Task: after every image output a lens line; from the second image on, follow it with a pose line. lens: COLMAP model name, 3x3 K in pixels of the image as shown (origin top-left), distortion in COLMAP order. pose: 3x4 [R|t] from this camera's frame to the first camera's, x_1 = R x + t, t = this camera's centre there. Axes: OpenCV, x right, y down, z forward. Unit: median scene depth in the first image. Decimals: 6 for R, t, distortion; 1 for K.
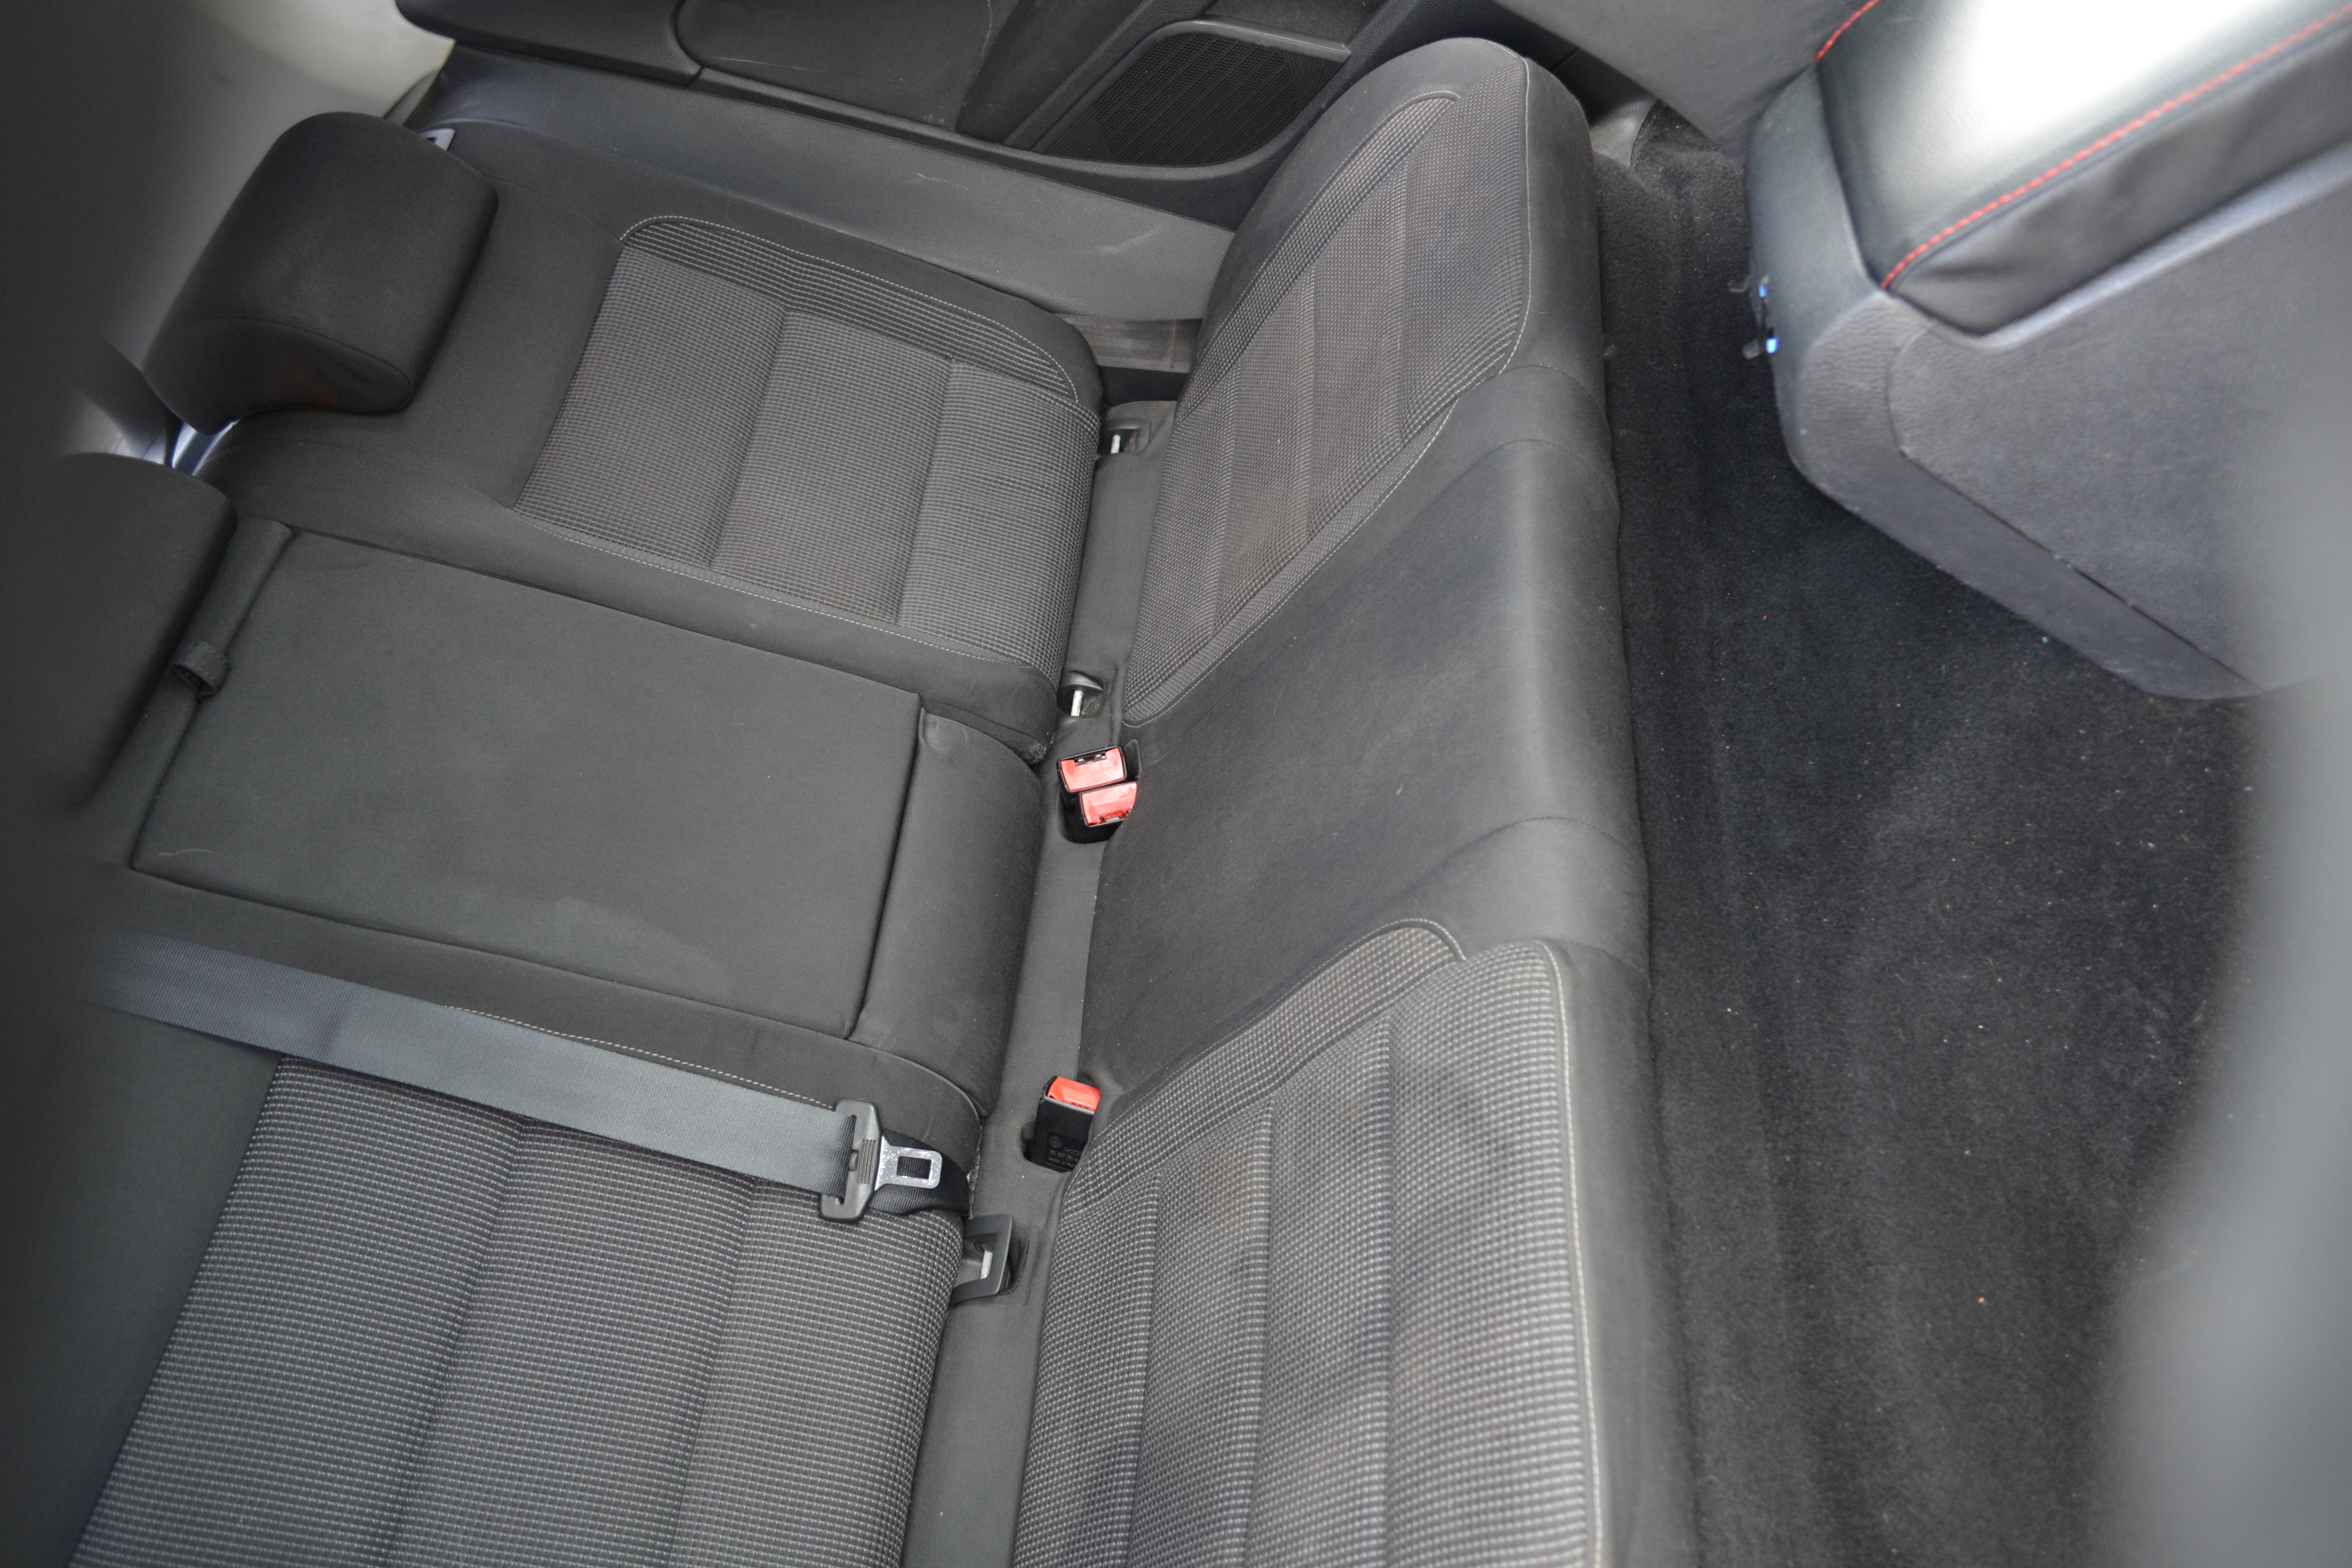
lens RADIAL K [[1812.8, 0, 1176.0], [0, 1812.8, 784.0], [0, 0, 1]] dist [-0.011323, -0.002832]
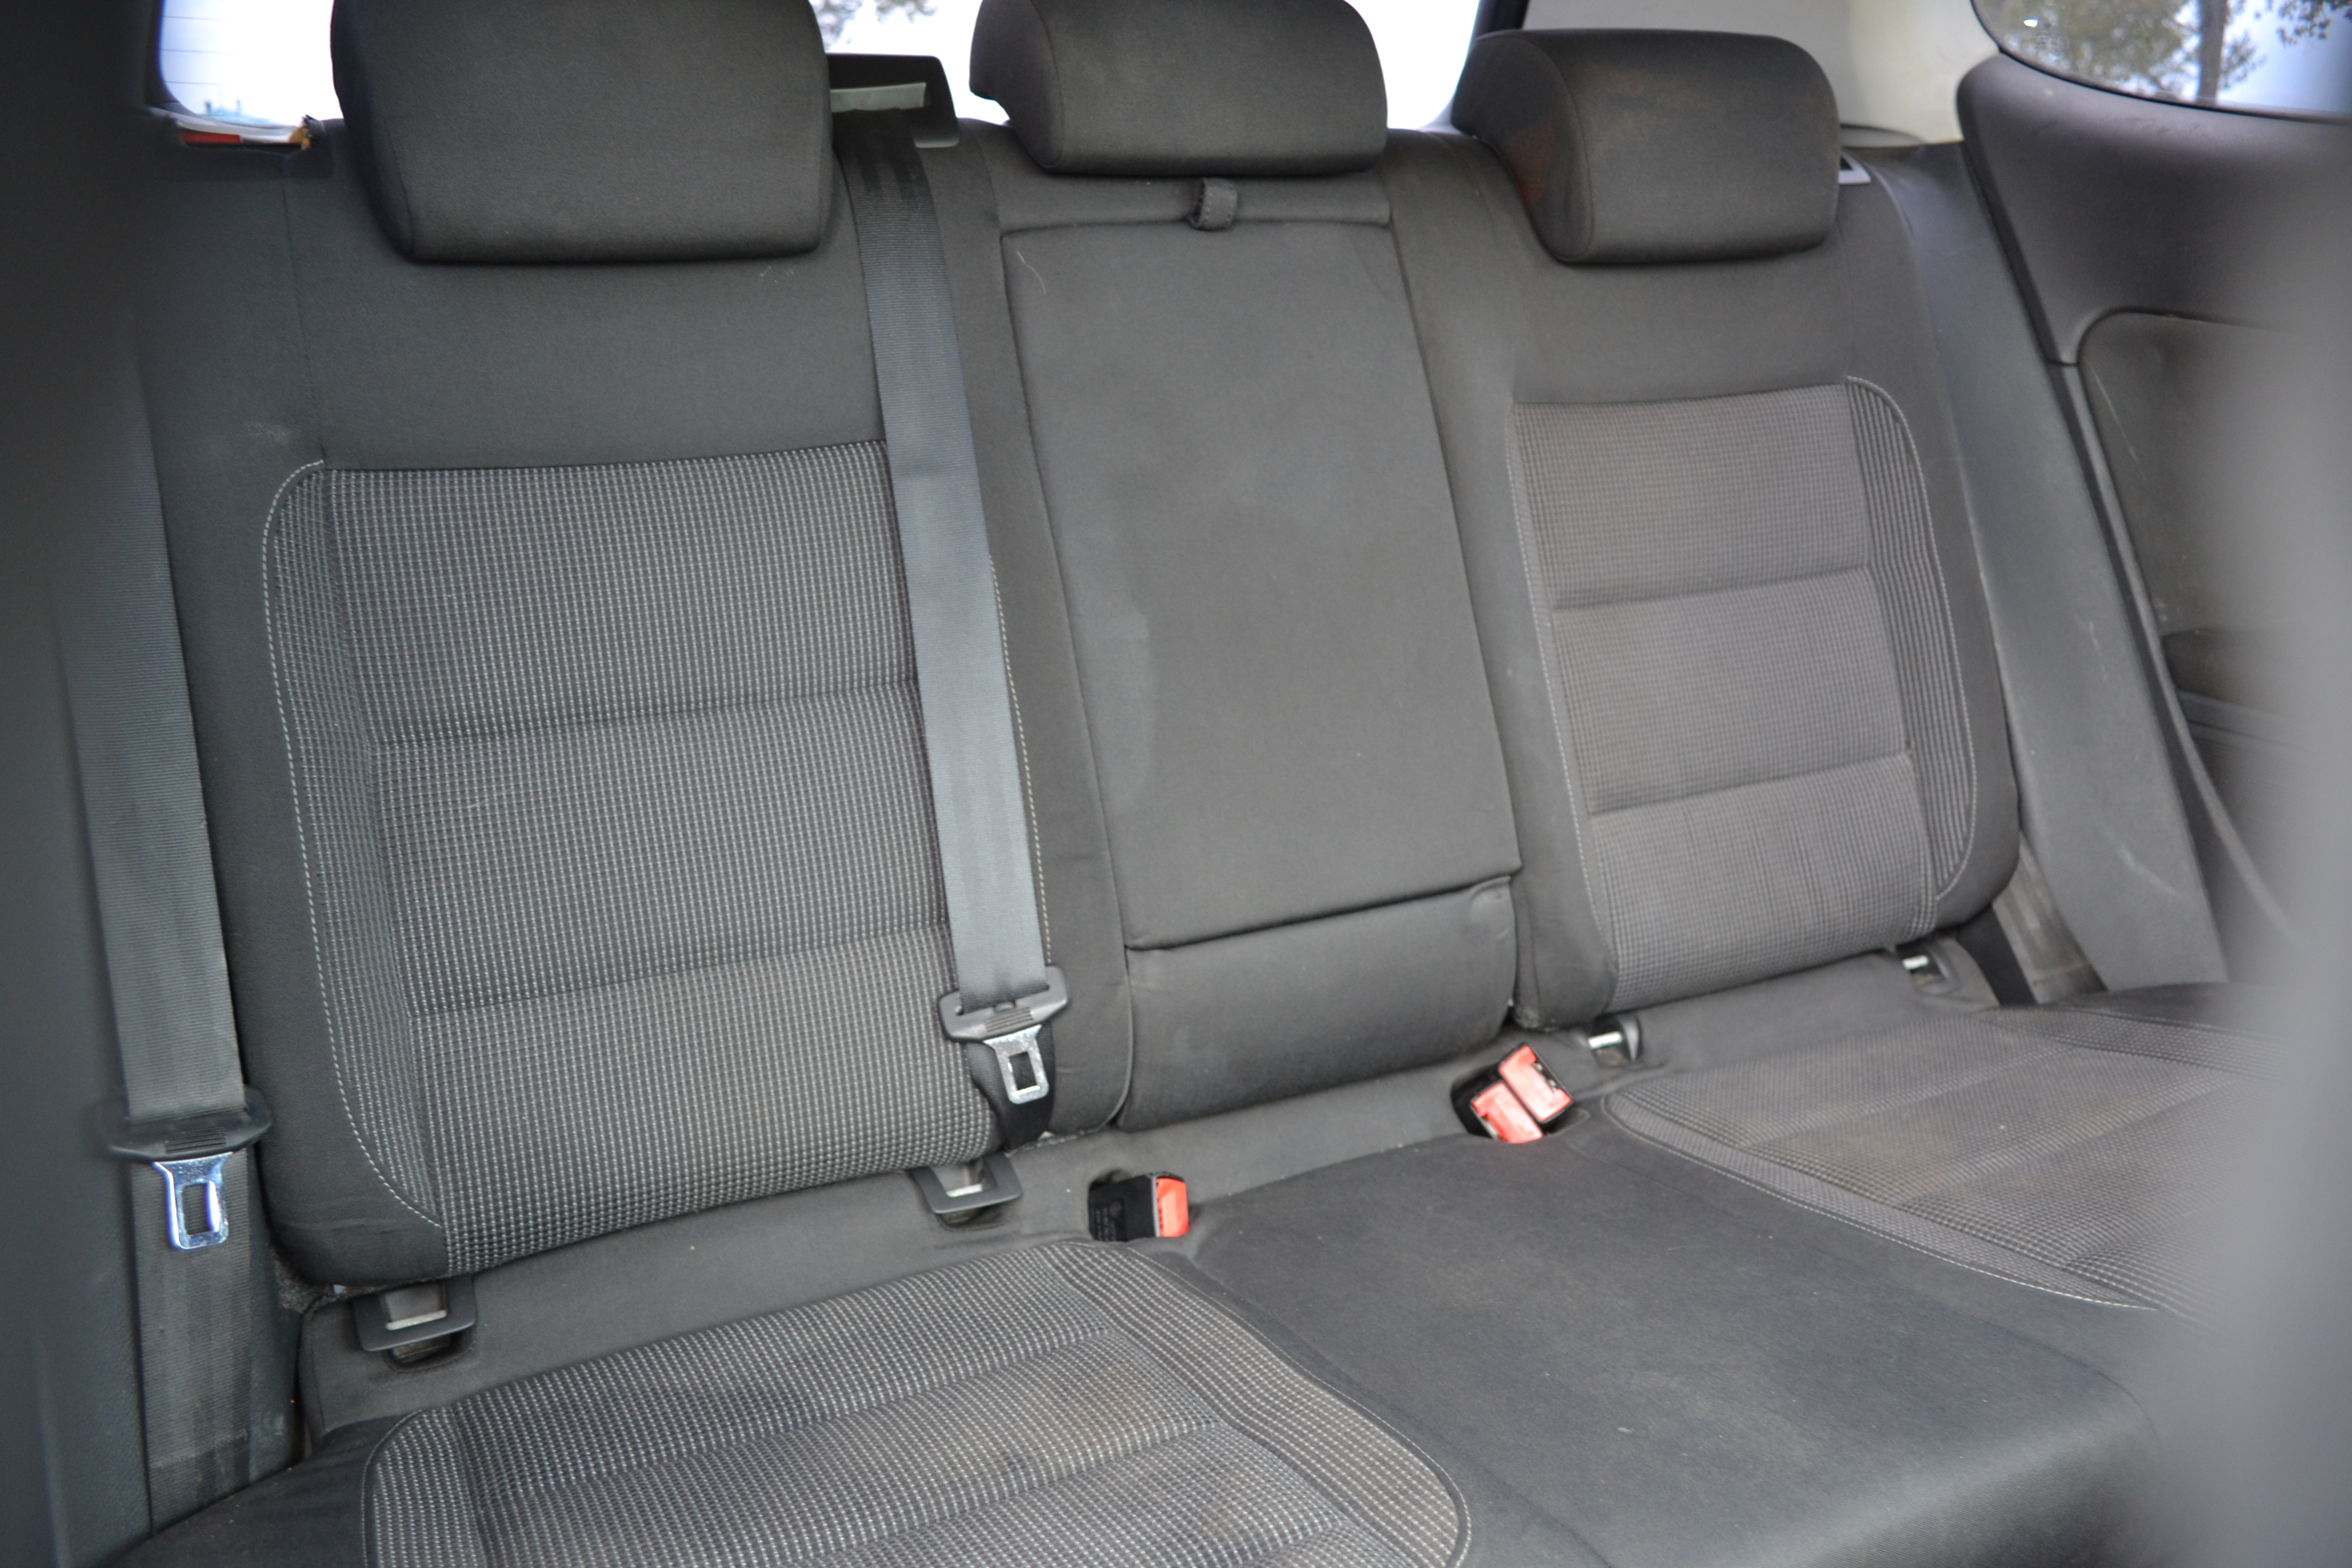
lens RADIAL K [[1812.8, 0, 1176.0], [0, 1812.8, 784.0], [0, 0, 1]] dist [-0.011323, -0.002832]
pose [[0.377573, 0.871751, -0.312232, 0.047996], [-0.890475, 0.434308, 0.135762, -0.048055], [0.253956, 0.226774, 0.940255, 0.144100]]
